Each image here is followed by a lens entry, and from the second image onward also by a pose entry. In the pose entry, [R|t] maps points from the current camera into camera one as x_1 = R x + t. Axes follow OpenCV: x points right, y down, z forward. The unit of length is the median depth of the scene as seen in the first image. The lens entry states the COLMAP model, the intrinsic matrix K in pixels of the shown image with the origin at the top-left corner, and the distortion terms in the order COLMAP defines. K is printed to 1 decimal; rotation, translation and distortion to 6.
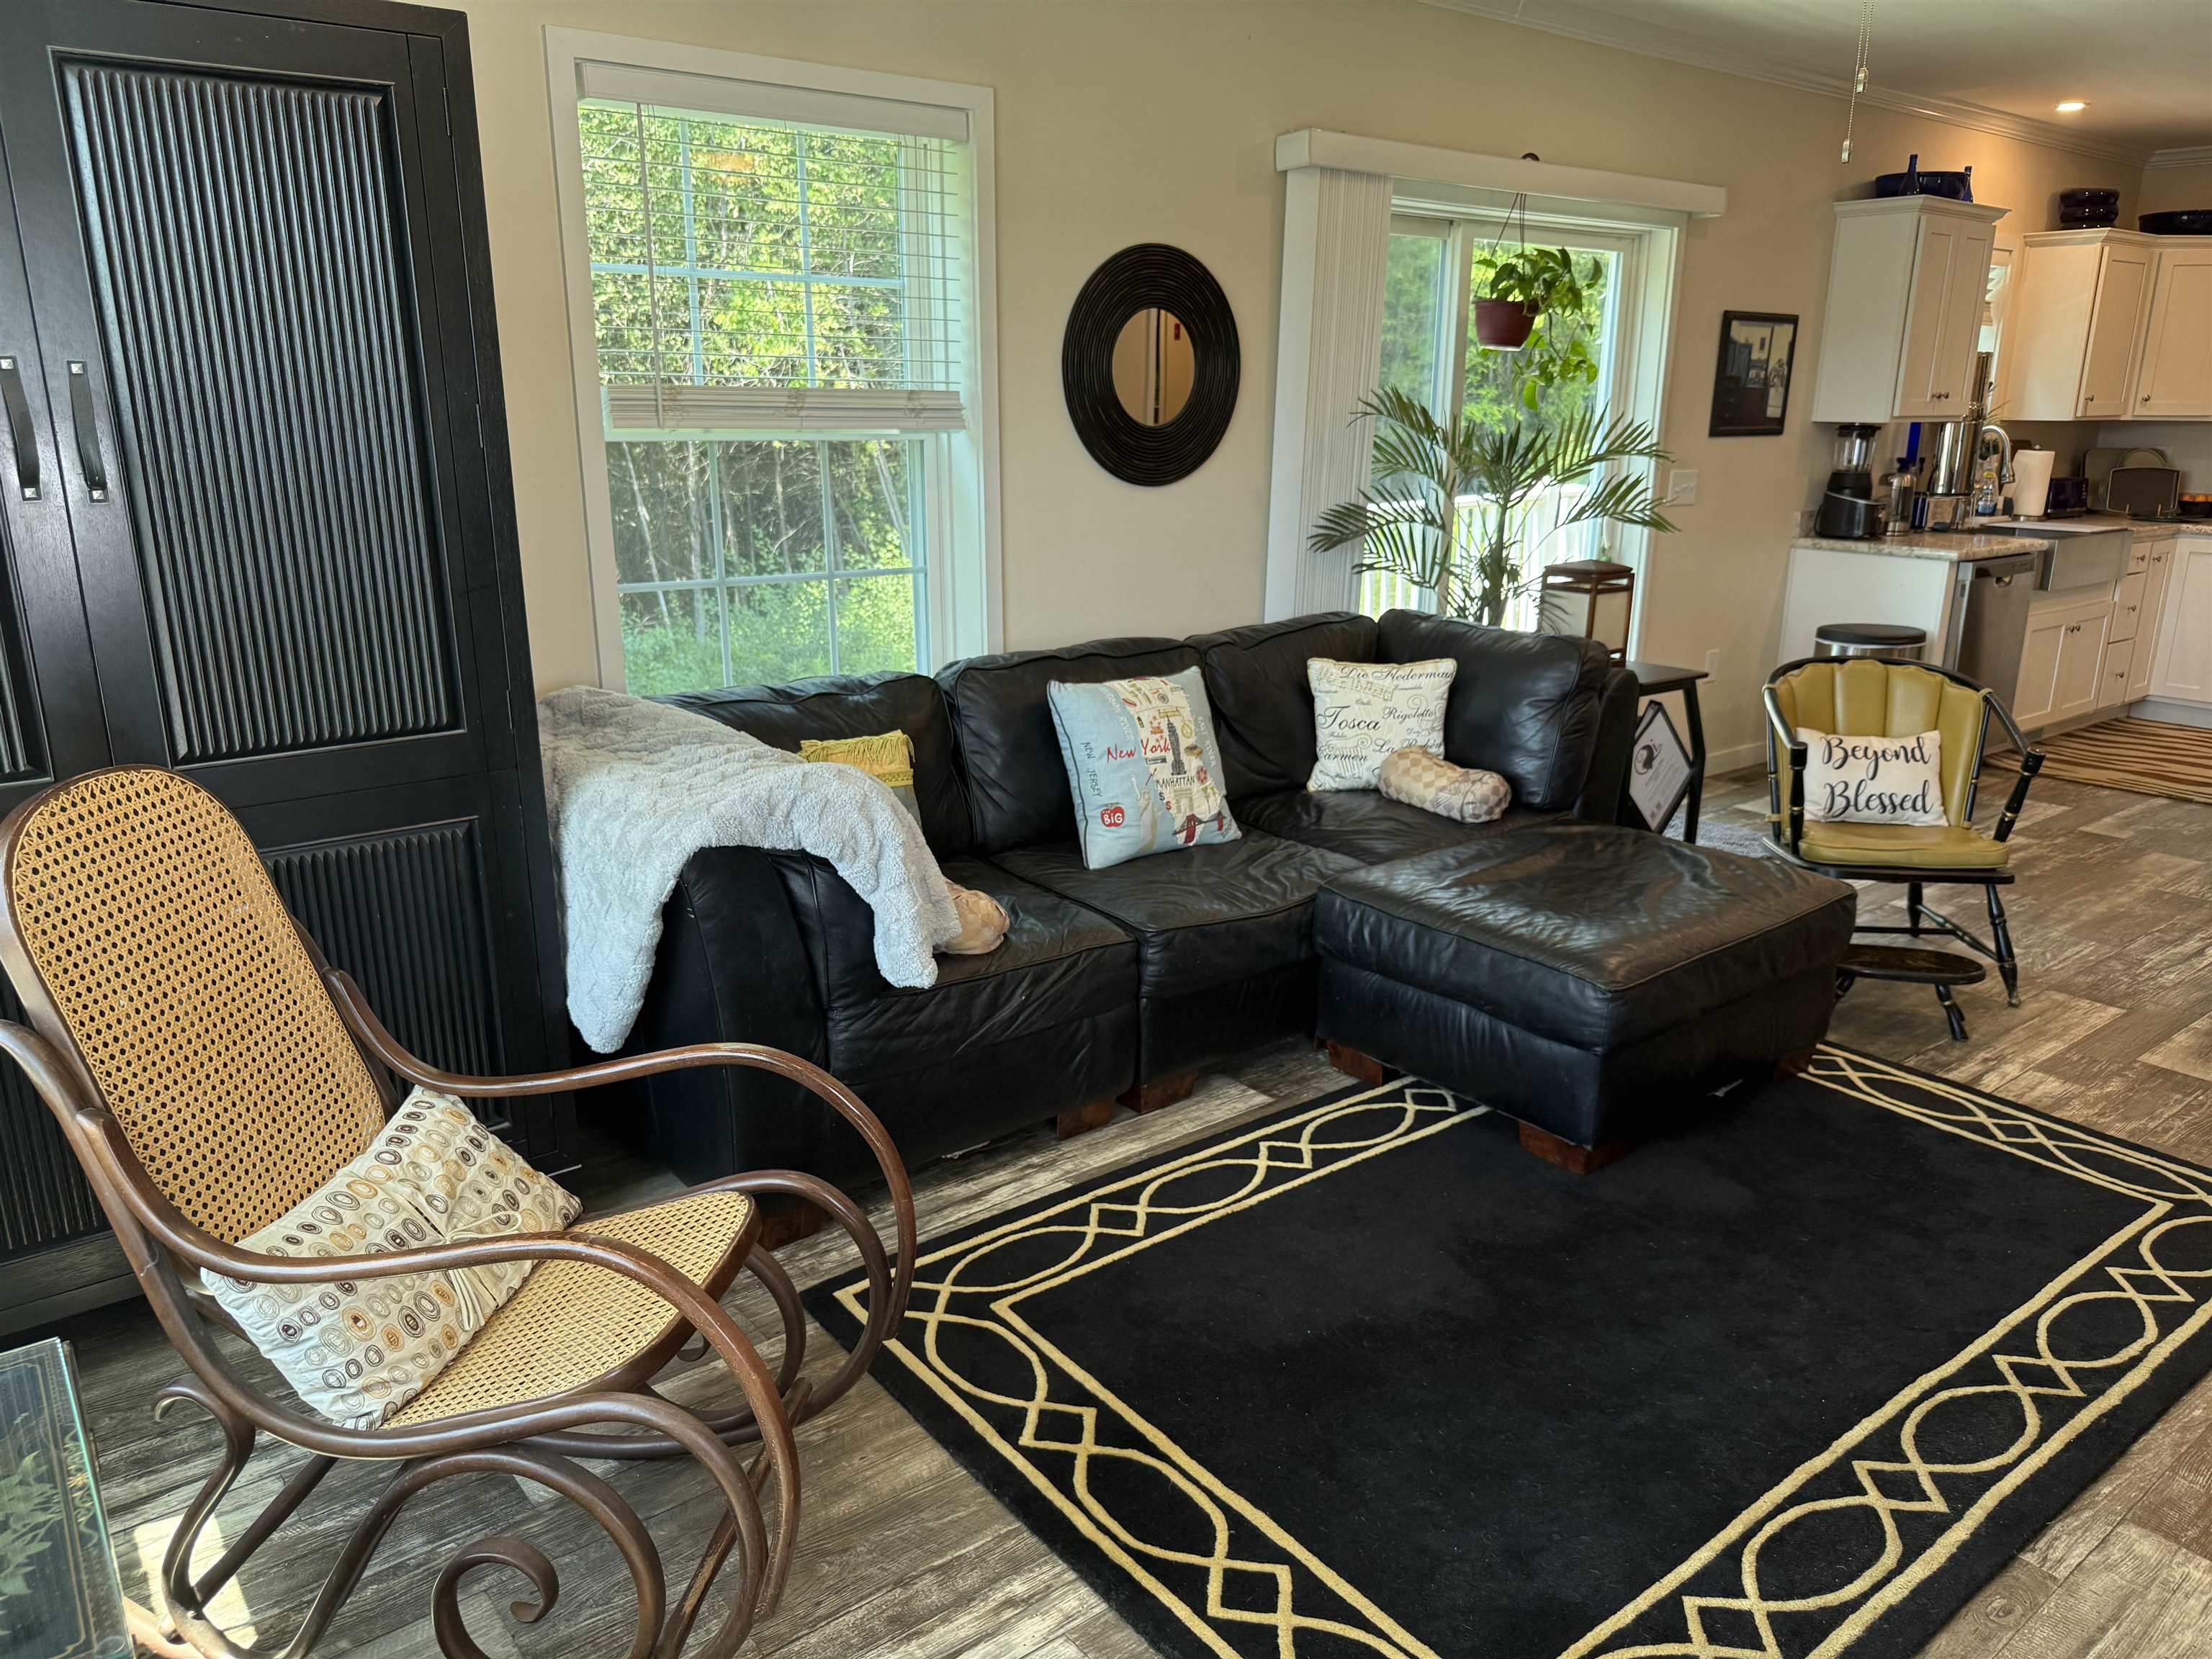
lens RADIAL K [[1562.2, 0, 1106.0], [0, 1562.2, 829.5], [0, 0, 1]] dist [0.069606, -0.118393]
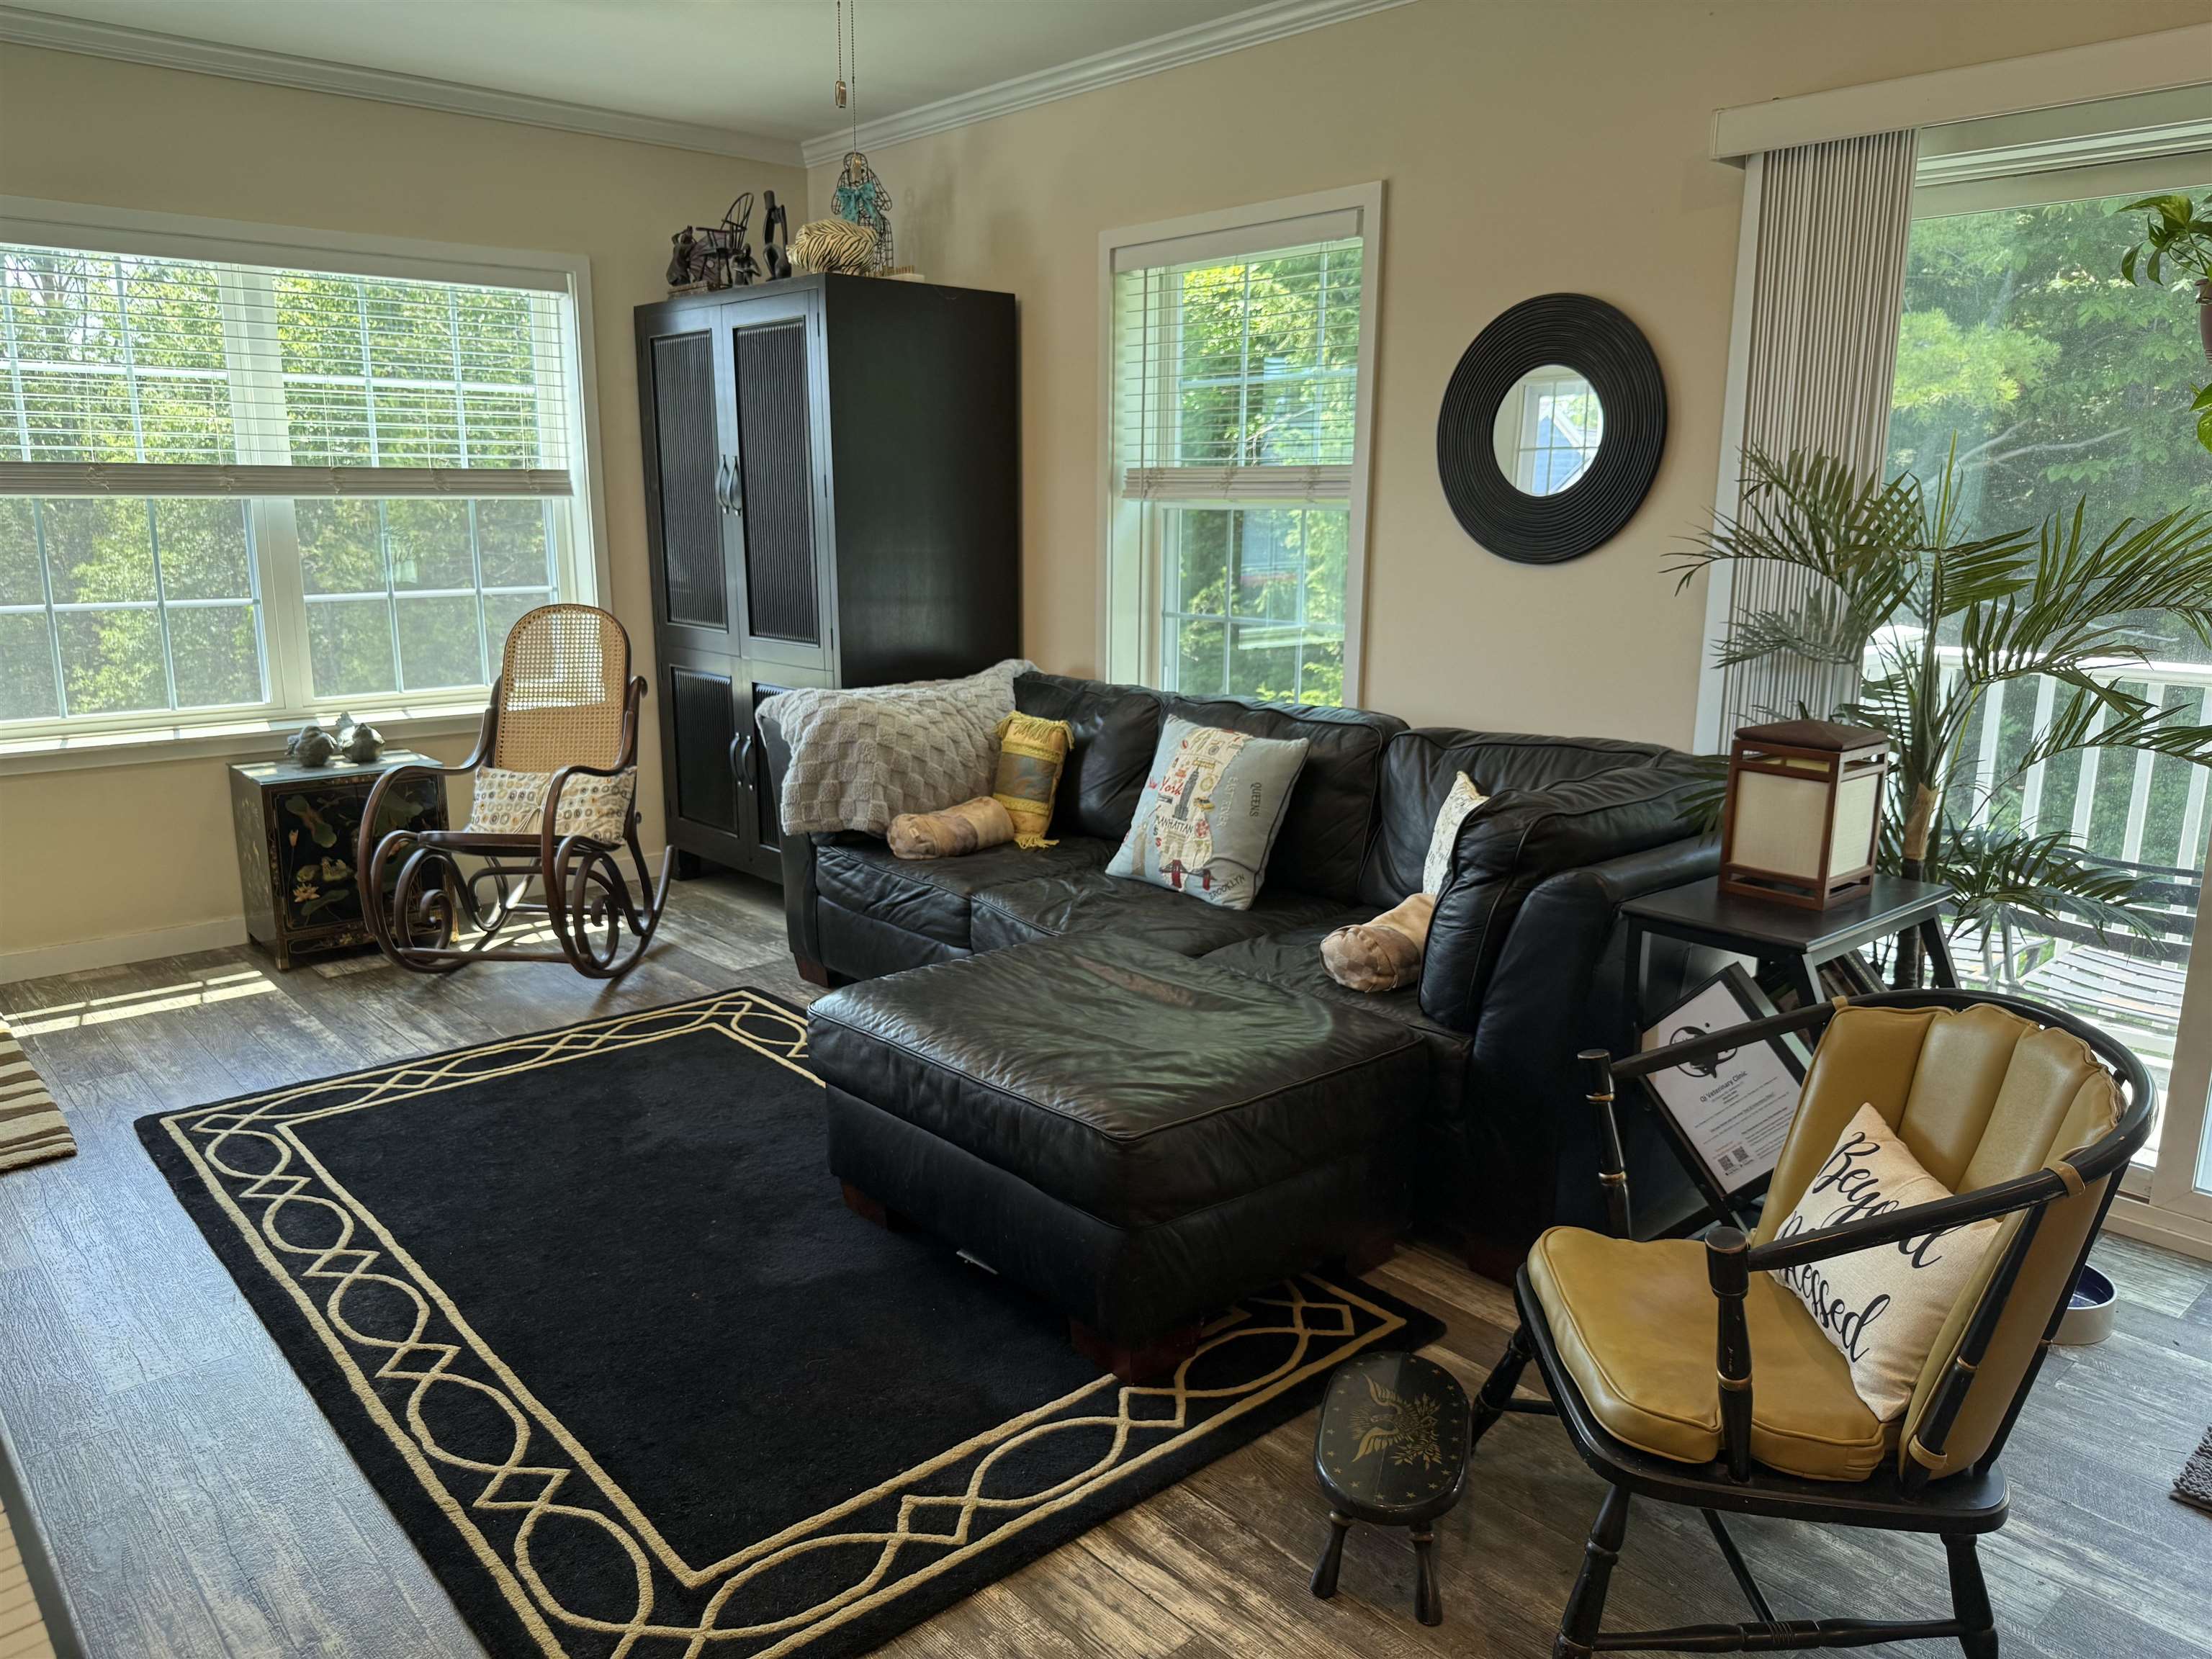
lens RADIAL K [[1562.2, 0, 1106.0], [0, 1562.2, 829.5], [0, 0, 1]] dist [0.069606, -0.118393]
pose [[0.061577, 0.202859, -0.977270, 1.068293], [-0.276605, 0.944246, 0.178576, -0.202005], [0.959009, 0.259322, 0.114256, 0.834550]]
